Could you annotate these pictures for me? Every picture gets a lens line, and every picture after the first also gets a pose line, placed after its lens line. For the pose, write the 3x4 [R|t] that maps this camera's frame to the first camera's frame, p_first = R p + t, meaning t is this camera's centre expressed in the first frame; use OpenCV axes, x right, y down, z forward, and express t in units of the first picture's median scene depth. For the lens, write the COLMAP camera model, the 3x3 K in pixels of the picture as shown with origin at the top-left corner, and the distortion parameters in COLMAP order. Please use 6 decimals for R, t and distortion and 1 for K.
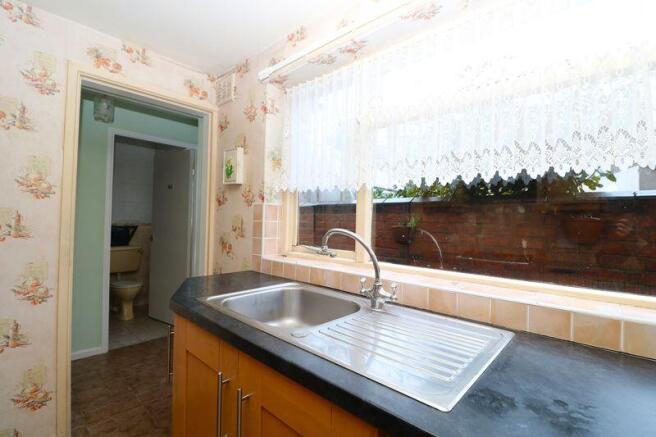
lens RADIAL K [[312.2, 0, 335.8], [0, 312.2, 220.2], [0, 0, 1]] dist [-0.022610, -0.000604]
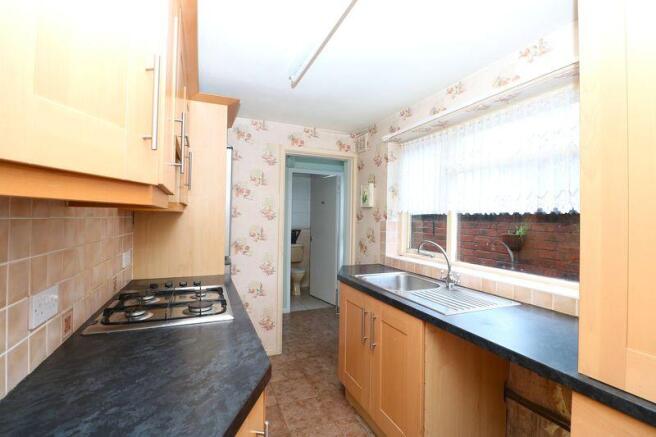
lens RADIAL K [[298.1, 0, 323.1], [0, 298.1, 214.7], [0, 0, 1]] dist [-0.000061, -0.011464]
pose [[0.895331, -0.014860, -0.445153, 0.140611], [0.005078, 0.999719, -0.023159, -0.049153], [0.445372, 0.018475, 0.895155, -0.448966]]
